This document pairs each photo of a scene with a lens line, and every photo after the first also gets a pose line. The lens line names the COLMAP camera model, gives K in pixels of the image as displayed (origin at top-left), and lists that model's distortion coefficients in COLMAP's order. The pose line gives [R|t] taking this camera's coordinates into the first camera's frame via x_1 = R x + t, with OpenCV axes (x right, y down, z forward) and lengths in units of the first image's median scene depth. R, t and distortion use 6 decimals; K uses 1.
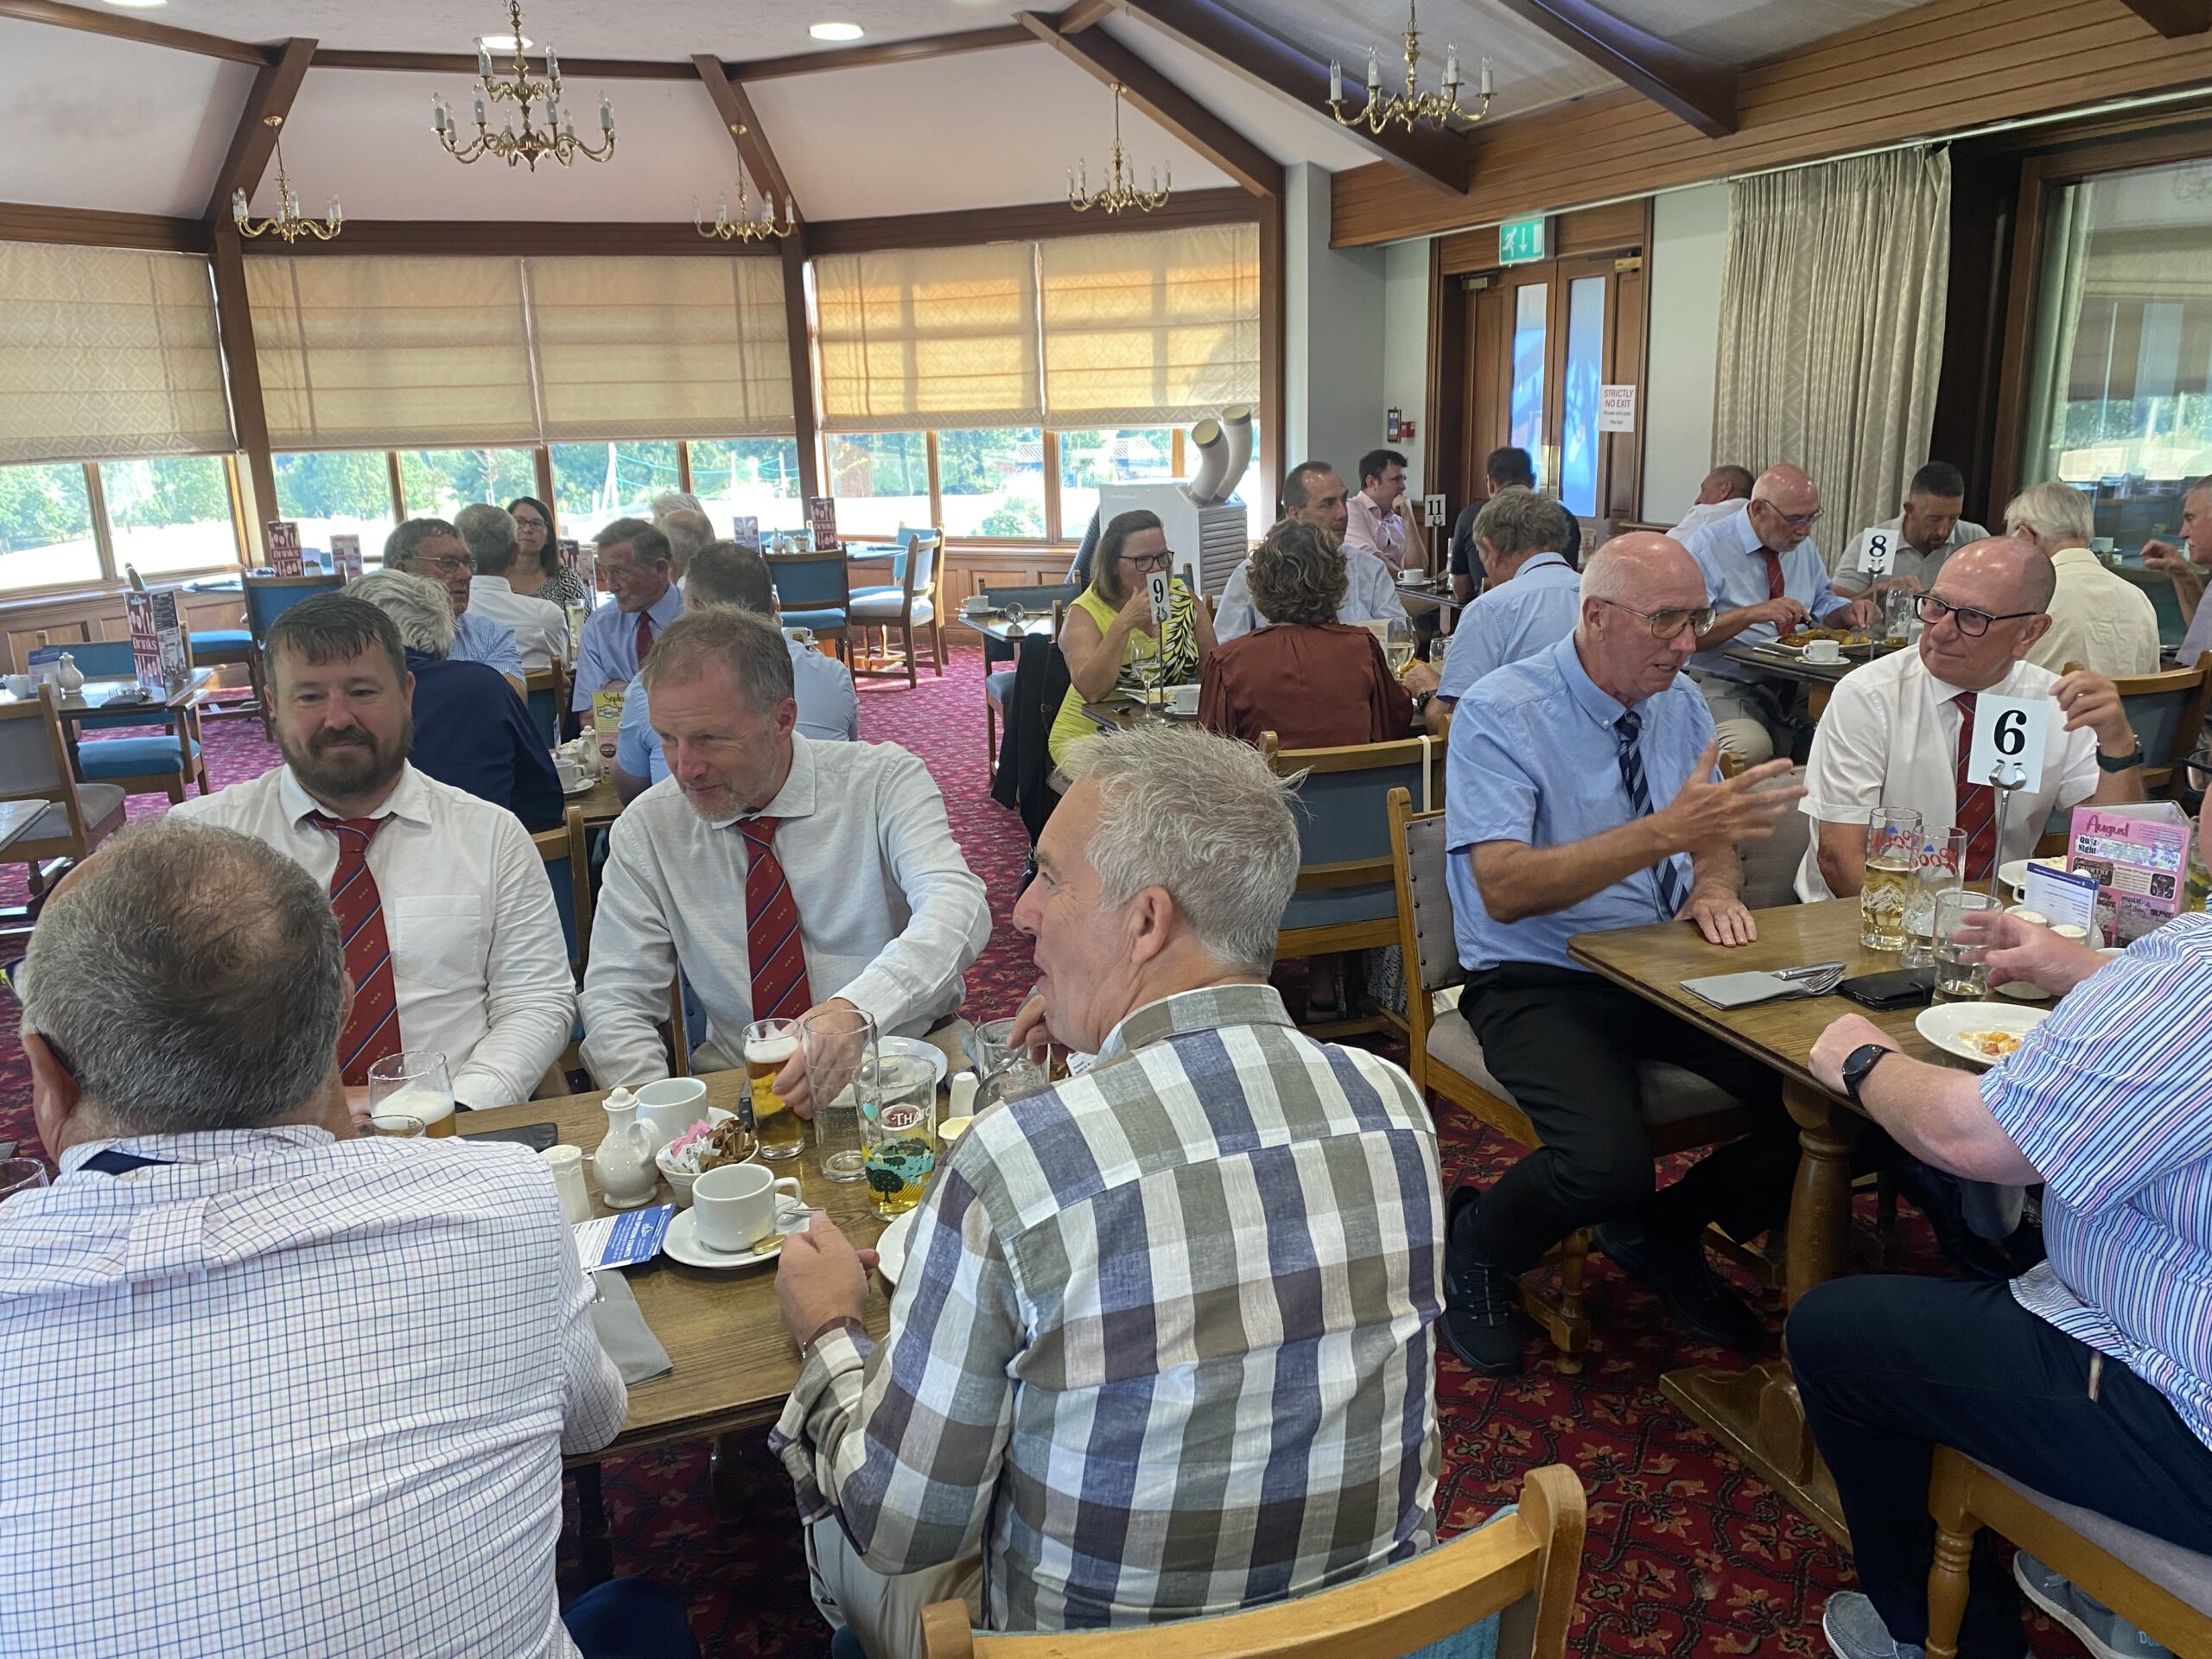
lens RADIAL K [[1699.1, 0, 1105.8], [0, 1699.1, 818.7], [0, 0, 1]] dist [0.035419, -0.034782]
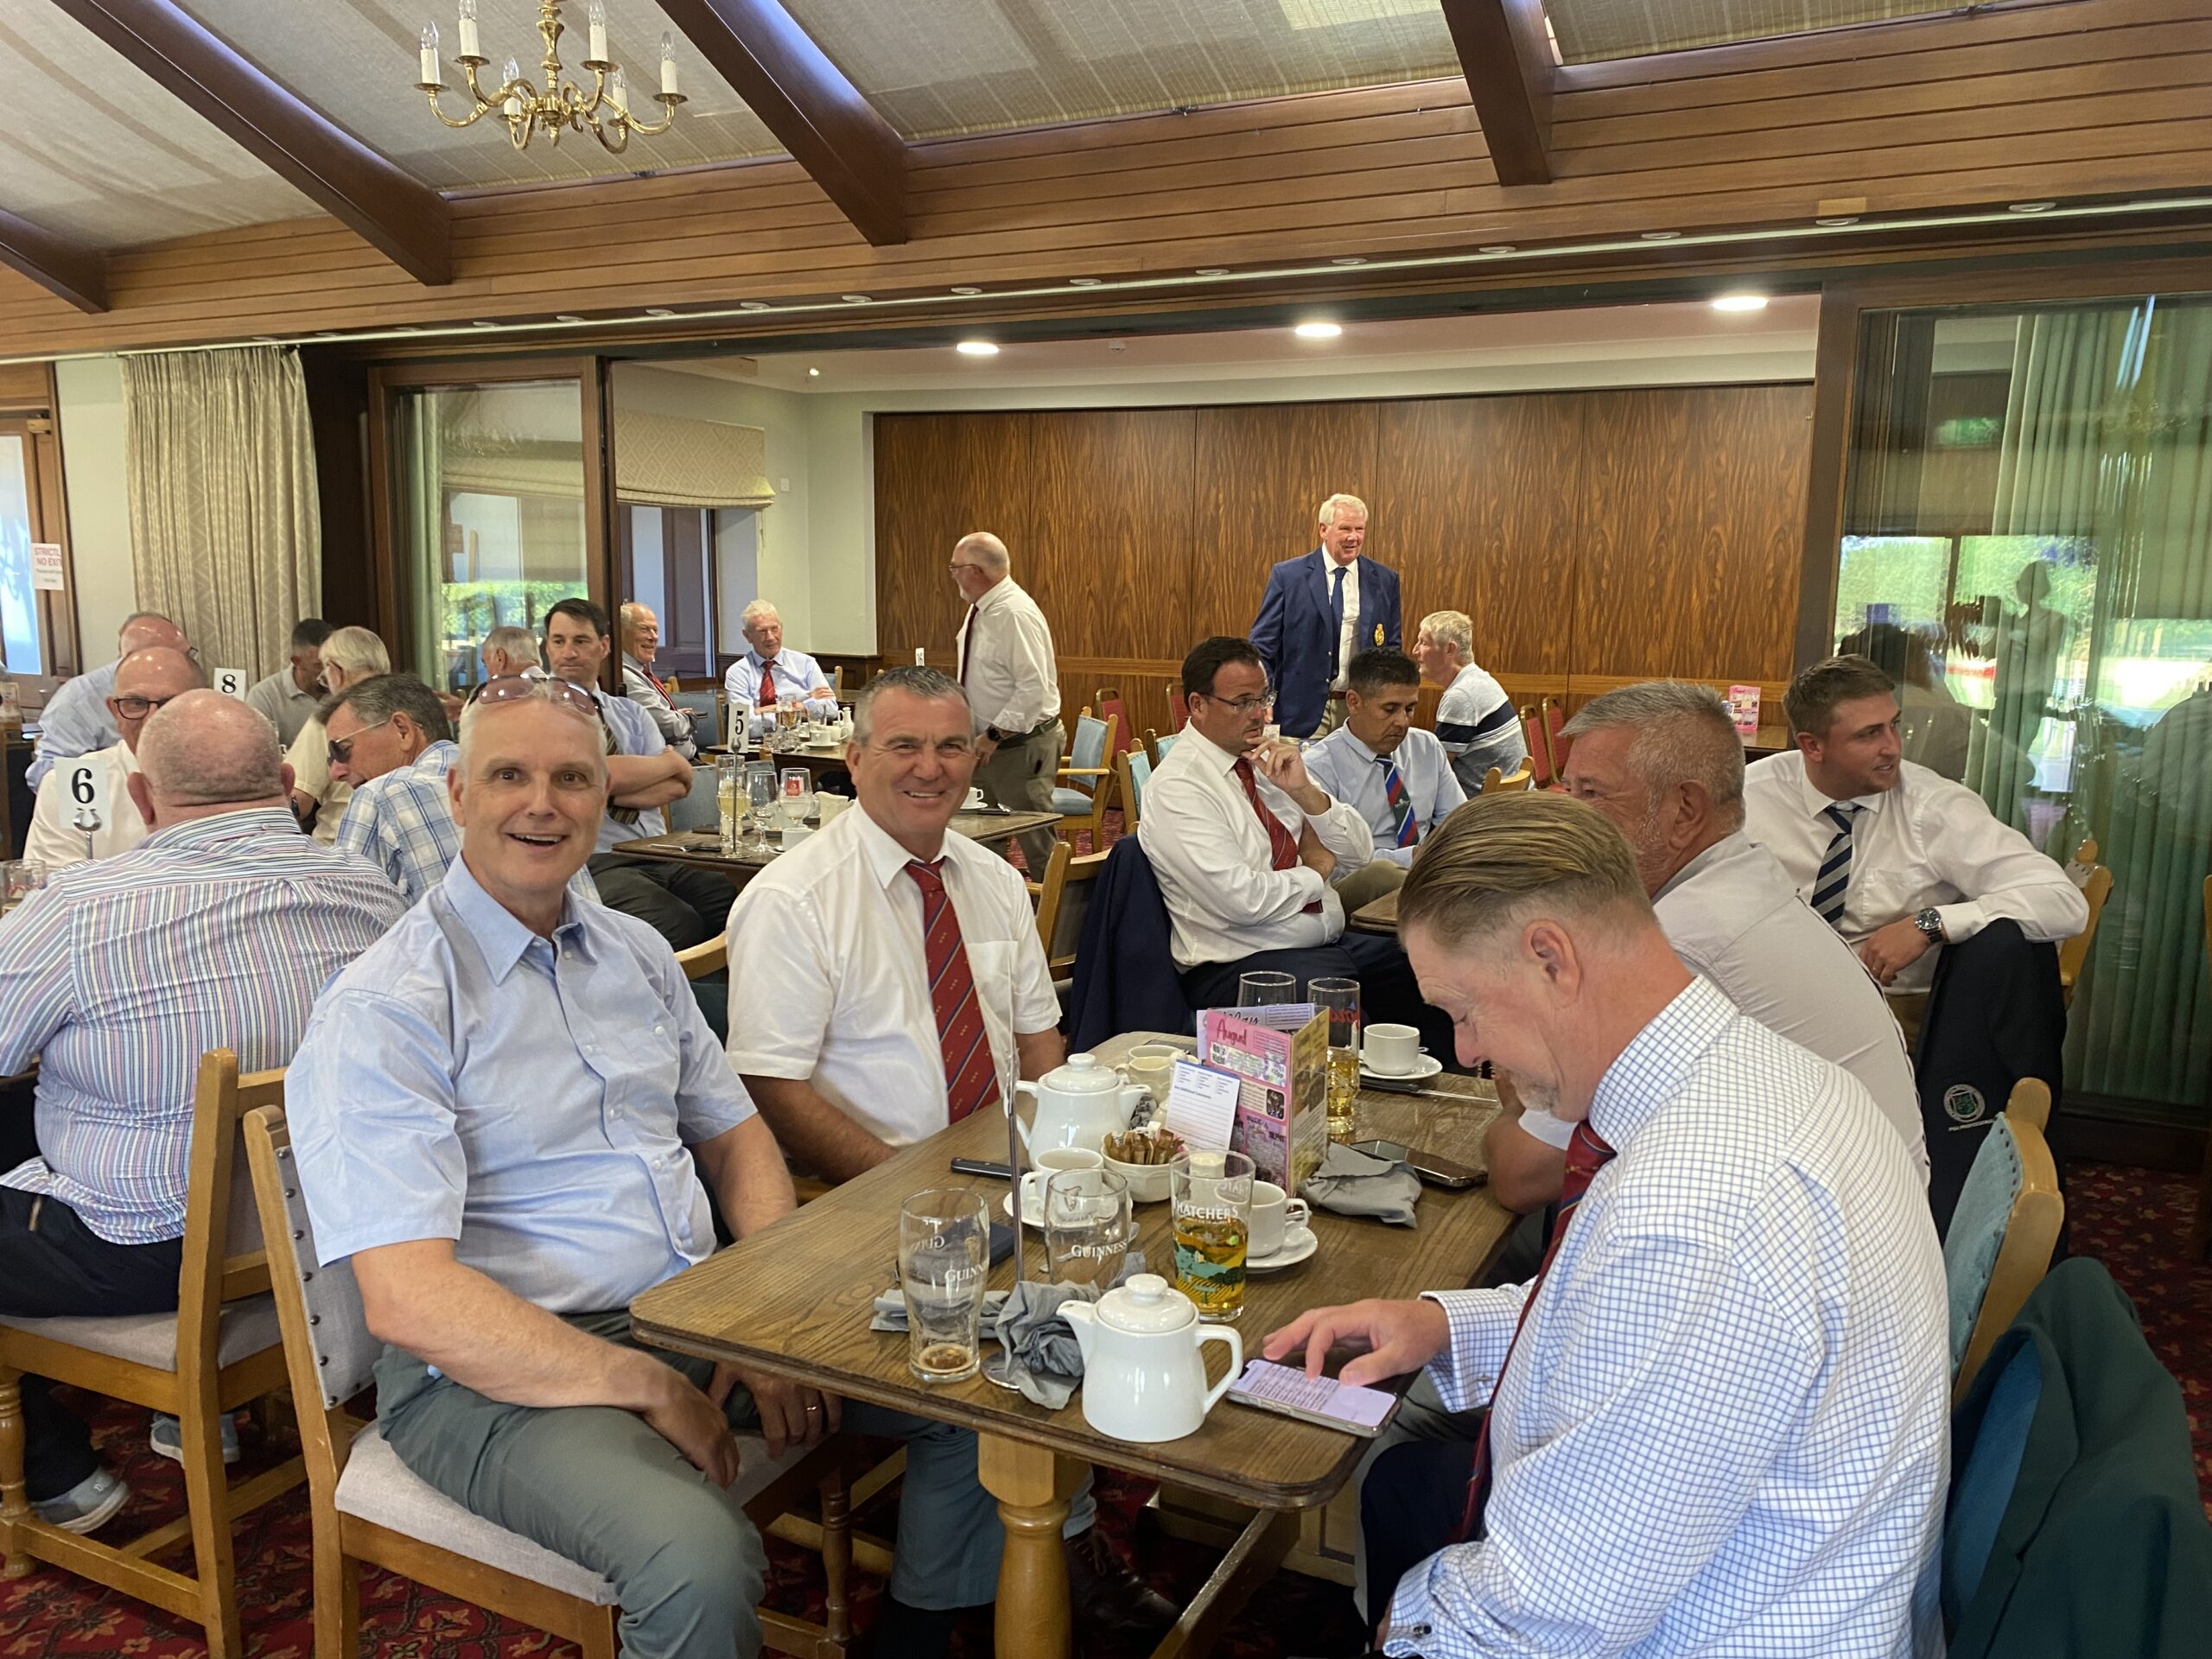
lens RADIAL K [[1699.1, 0, 1105.8], [0, 1699.1, 818.7], [0, 0, 1]] dist [0.035419, -0.034782]
pose [[0.723519, -0.066161, 0.687127, 0.060698], [0.136824, 0.989392, -0.048806, 0.043387], [-0.676609, 0.129327, 0.724896, -0.137552]]
